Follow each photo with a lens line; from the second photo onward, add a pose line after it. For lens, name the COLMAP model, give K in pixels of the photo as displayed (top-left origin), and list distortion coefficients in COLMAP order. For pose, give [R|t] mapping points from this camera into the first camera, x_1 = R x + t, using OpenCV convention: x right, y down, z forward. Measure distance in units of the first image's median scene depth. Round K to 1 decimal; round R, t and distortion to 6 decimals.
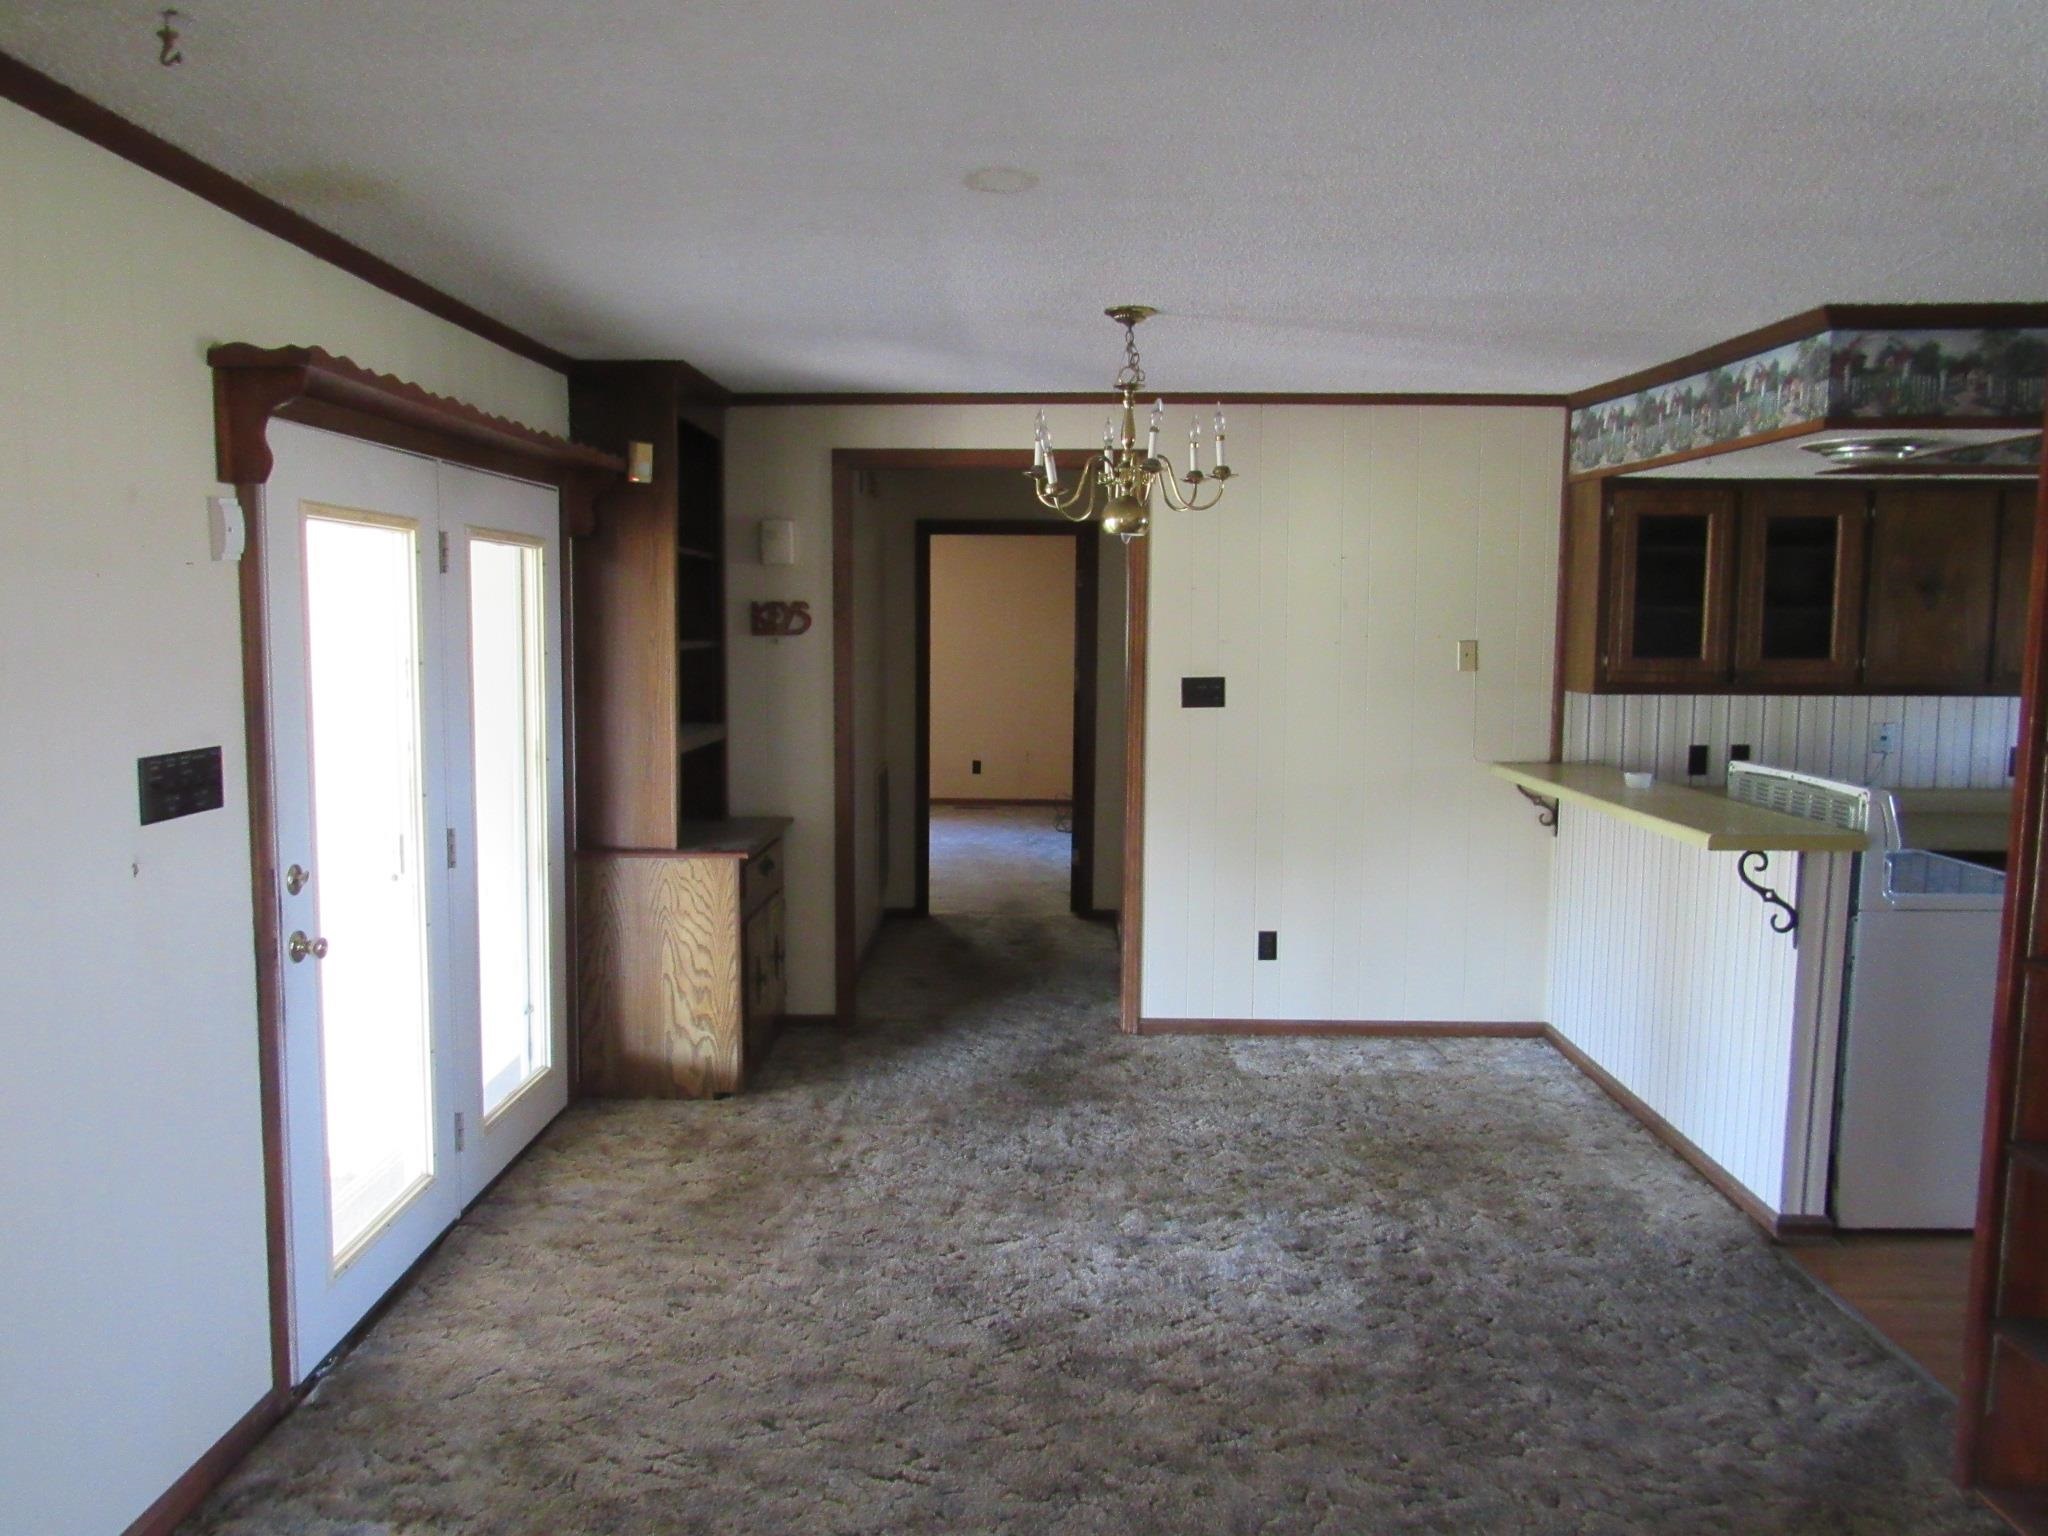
lens RADIAL K [[1462.8, 0, 1017.8], [0, 1462.8, 765.0], [0, 0, 1]] dist [-0.024146, 0.007920]
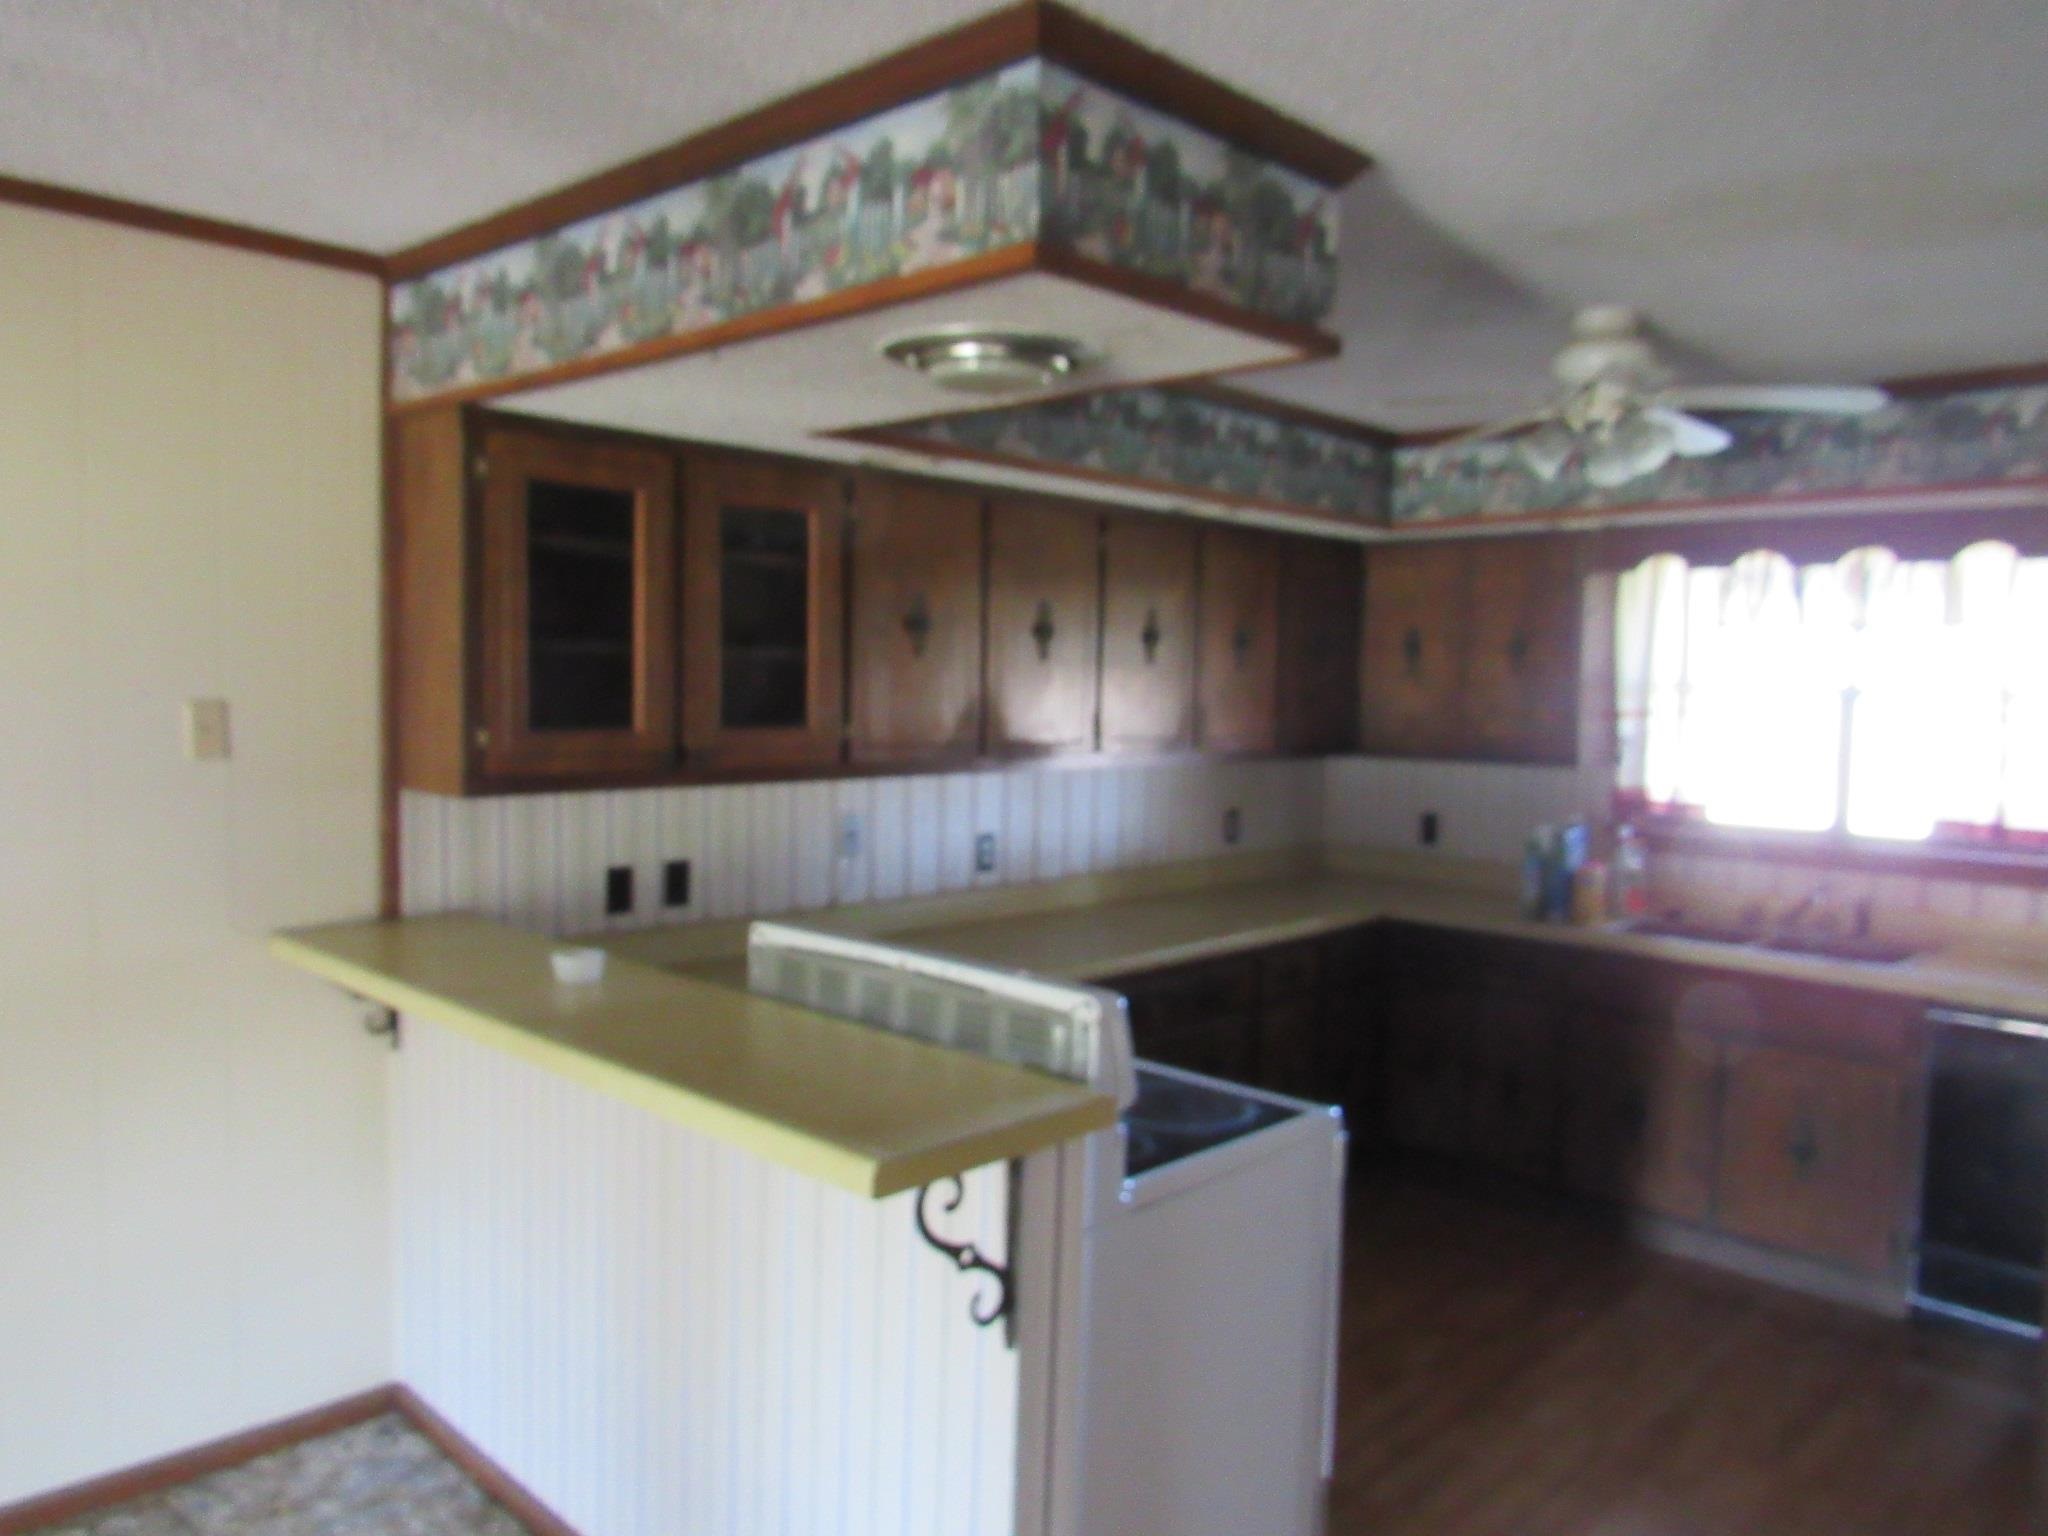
lens RADIAL K [[1462.8, 0, 1029.1], [0, 1462.8, 763.3], [0, 0, 1]] dist [-0.024146, 0.007920]
pose [[0.678909, -0.033576, 0.733455, 0.164877], [0.057389, 0.998324, -0.007420, -0.054326], [-0.731976, 0.047129, 0.679698, 0.563710]]
